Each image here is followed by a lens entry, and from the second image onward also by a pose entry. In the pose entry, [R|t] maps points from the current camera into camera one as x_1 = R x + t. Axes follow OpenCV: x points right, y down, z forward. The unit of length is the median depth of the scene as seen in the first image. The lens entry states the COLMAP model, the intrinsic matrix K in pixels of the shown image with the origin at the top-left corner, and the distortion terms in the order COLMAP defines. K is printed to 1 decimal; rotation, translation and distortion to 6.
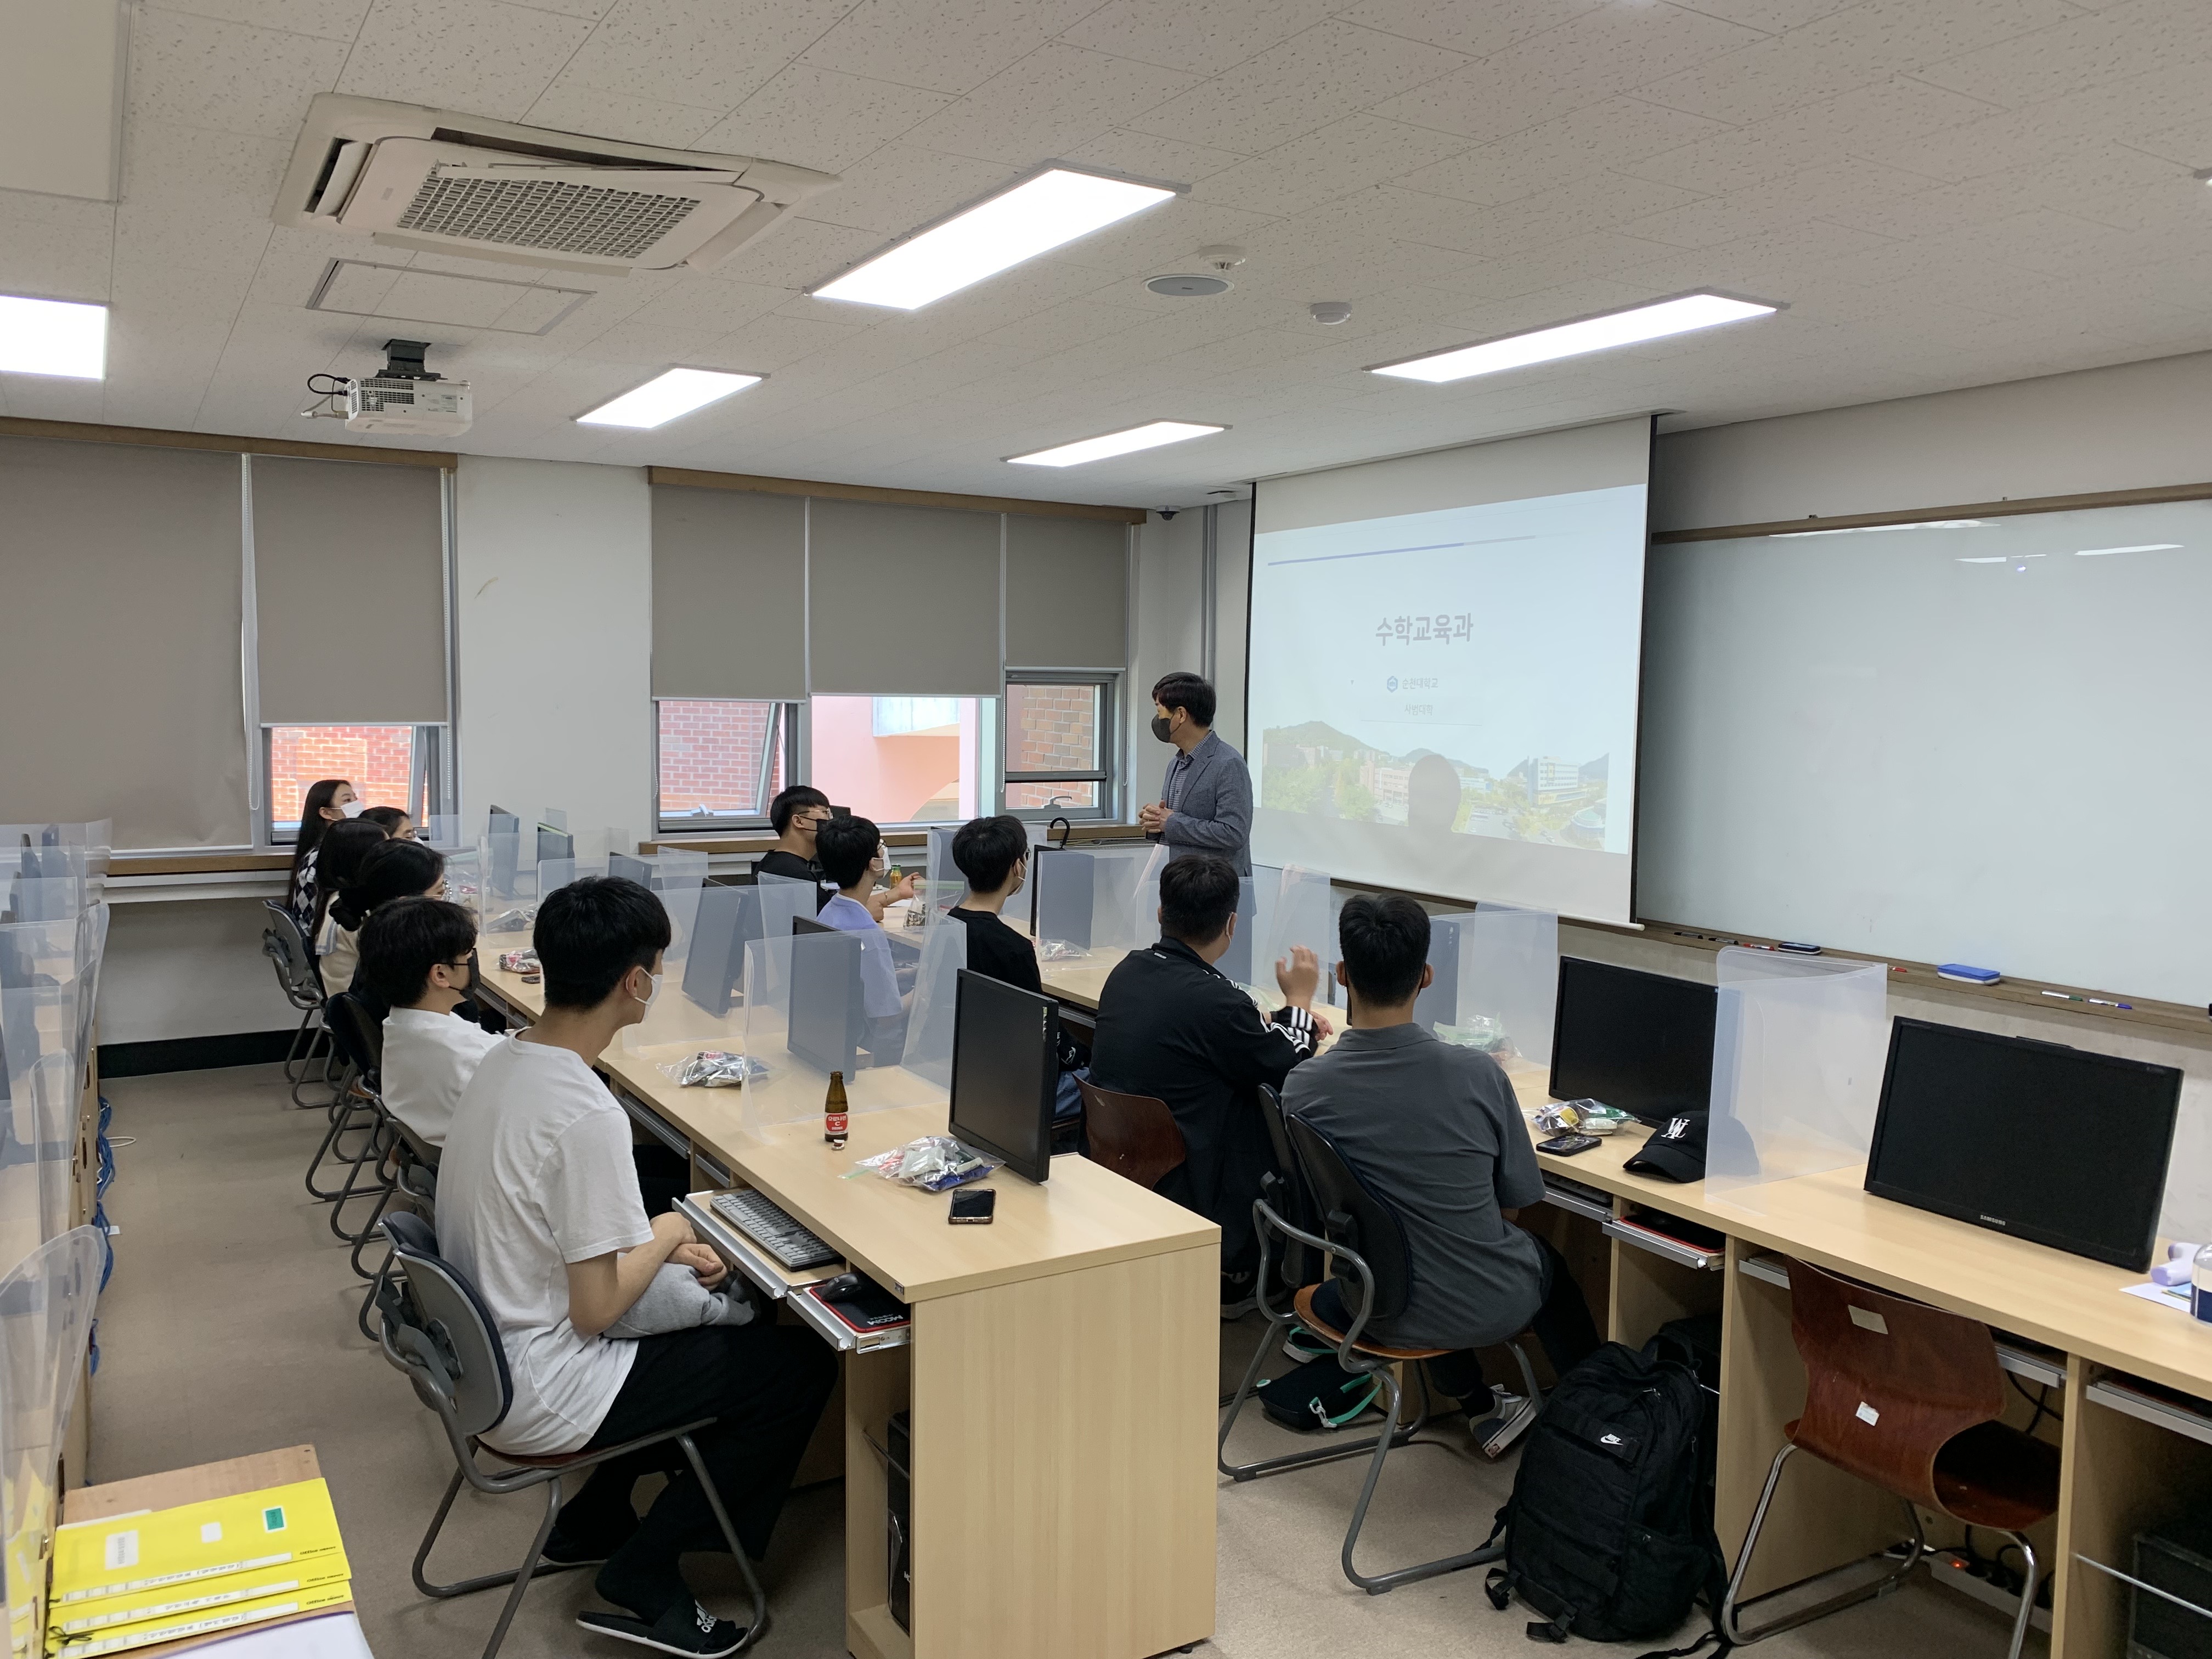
lens RADIAL K [[1672.7, 0, 1113.3], [0, 1672.7, 853.7], [0, 0, 1]] dist [0.063056, -0.089568]
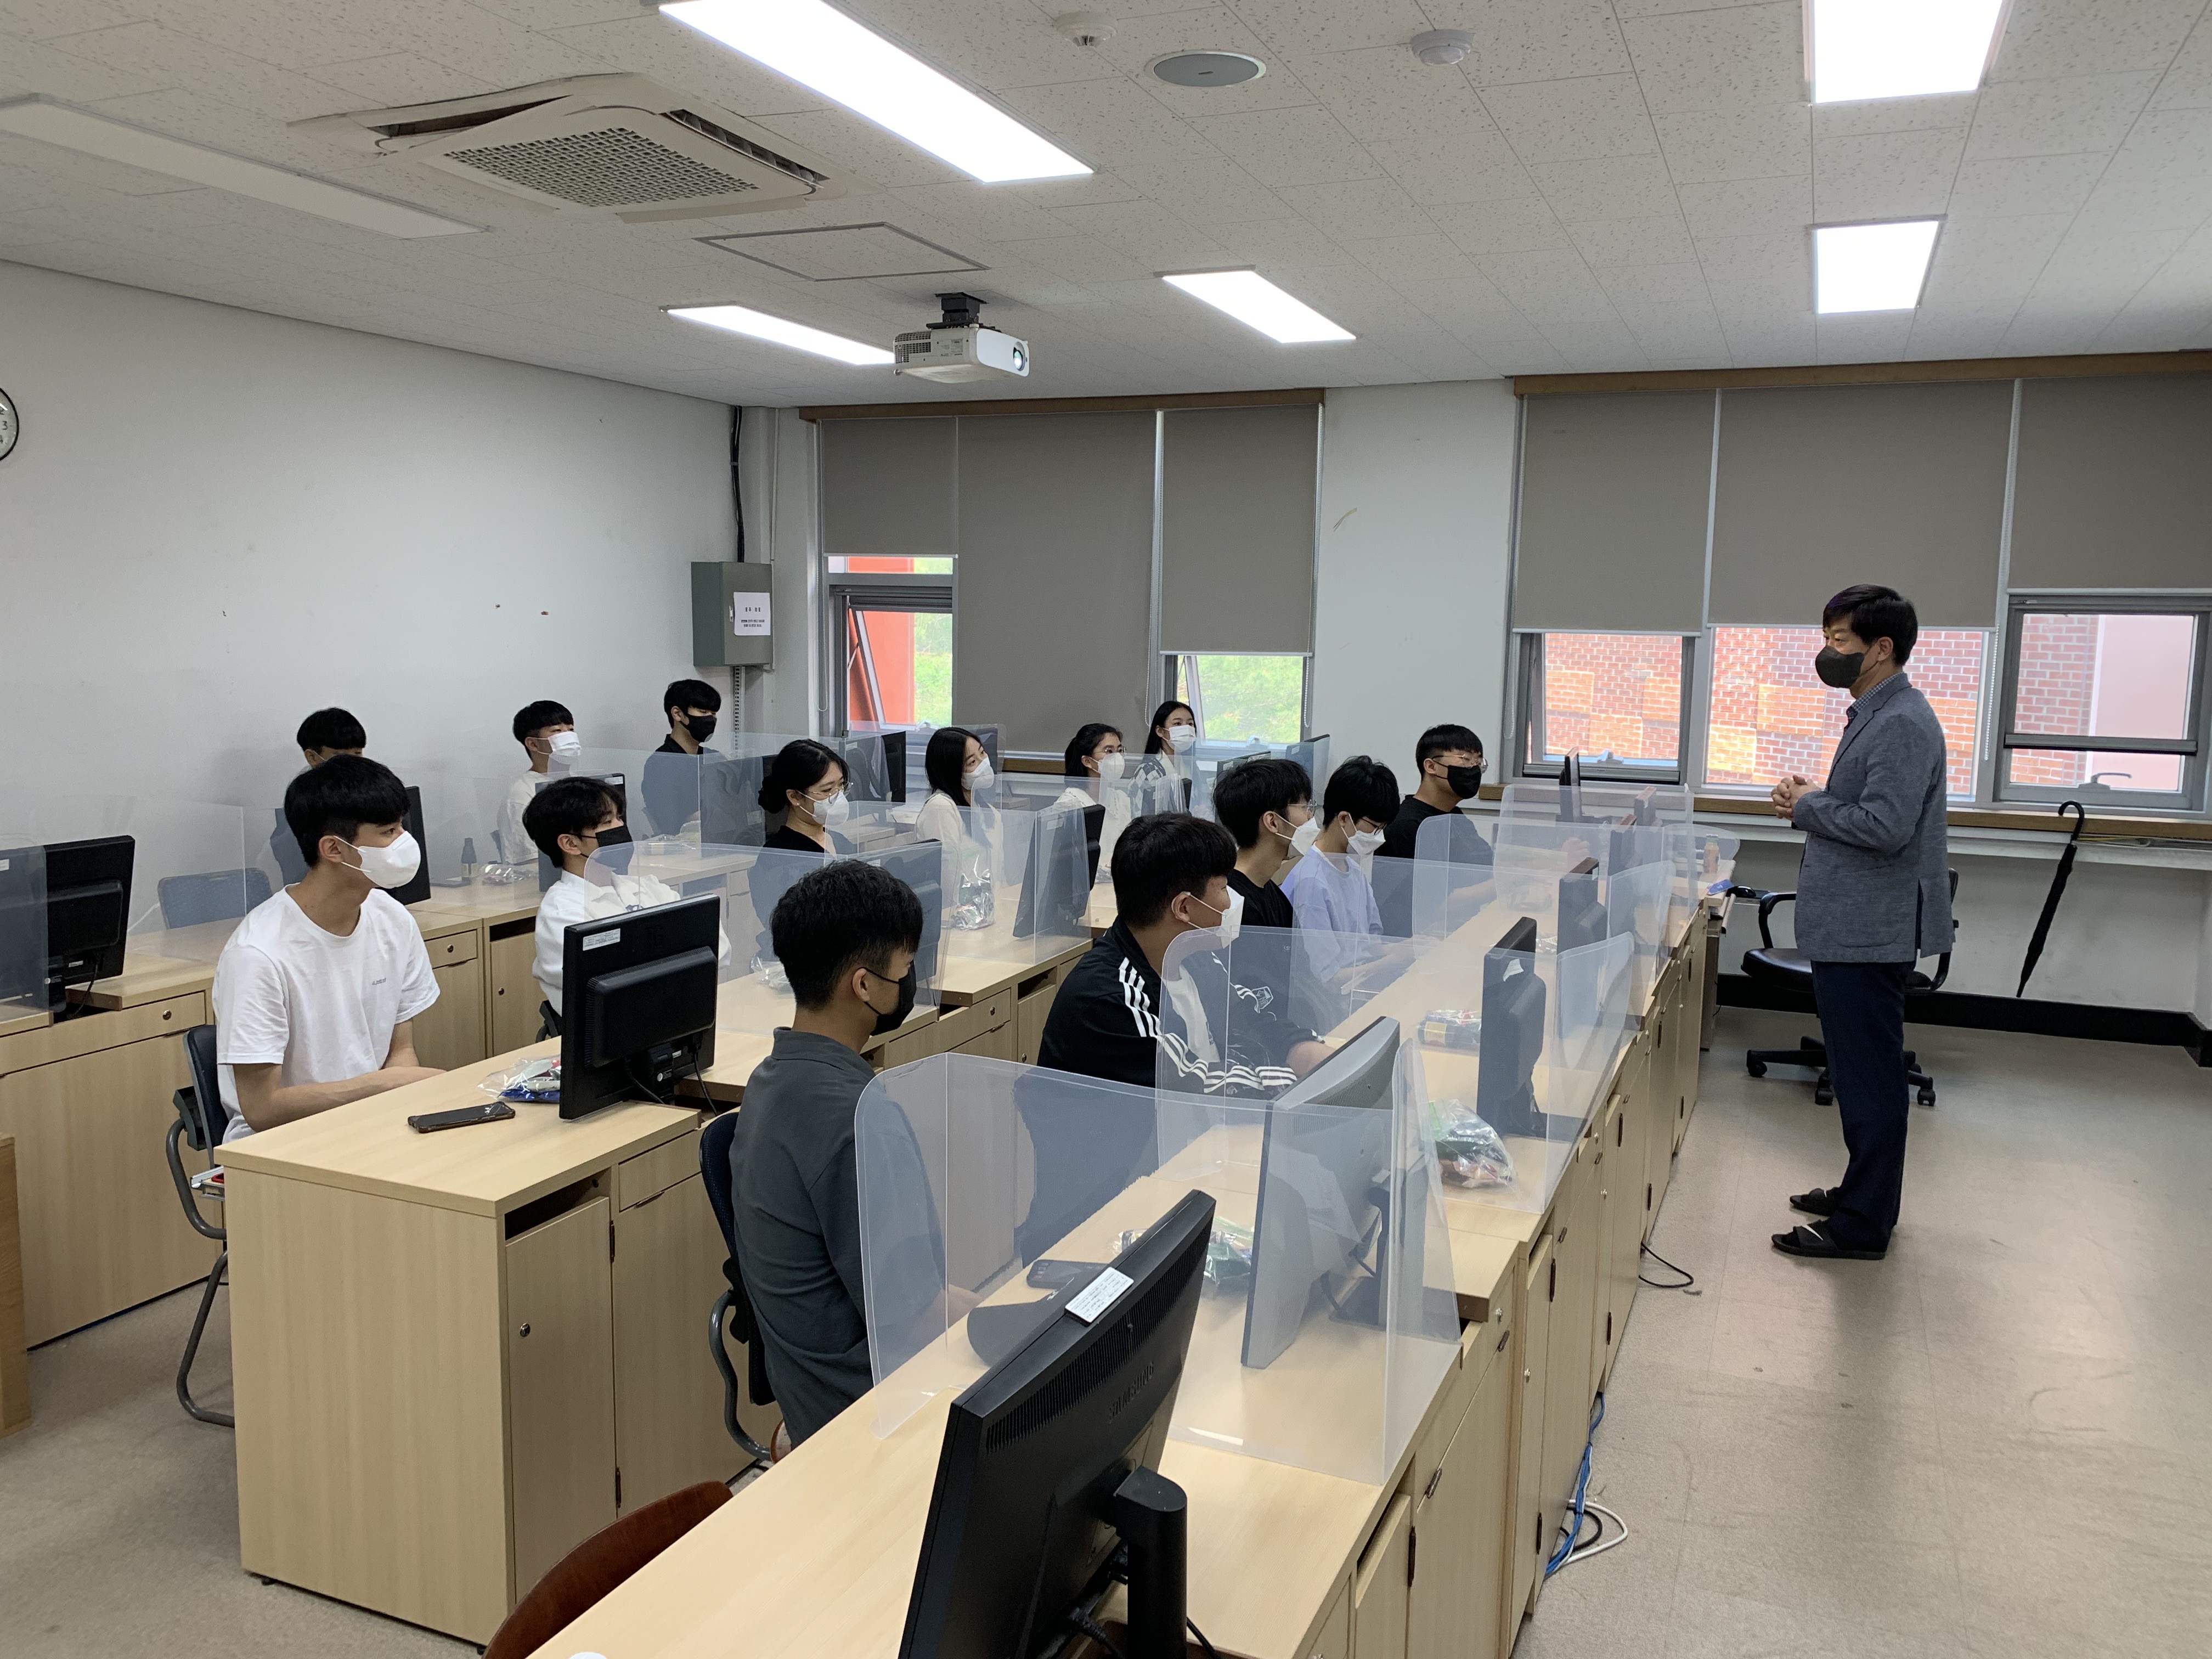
lens RADIAL K [[1672.7, 0, 1105.1], [0, 1672.7, 837.1], [0, 0, 1]] dist [0.063056, -0.089568]
pose [[0.588086, 0.102775, -0.802242, 0.415412], [-0.086184, 0.994209, 0.064191, -0.023589], [0.804194, 0.031391, 0.593538, 0.335573]]
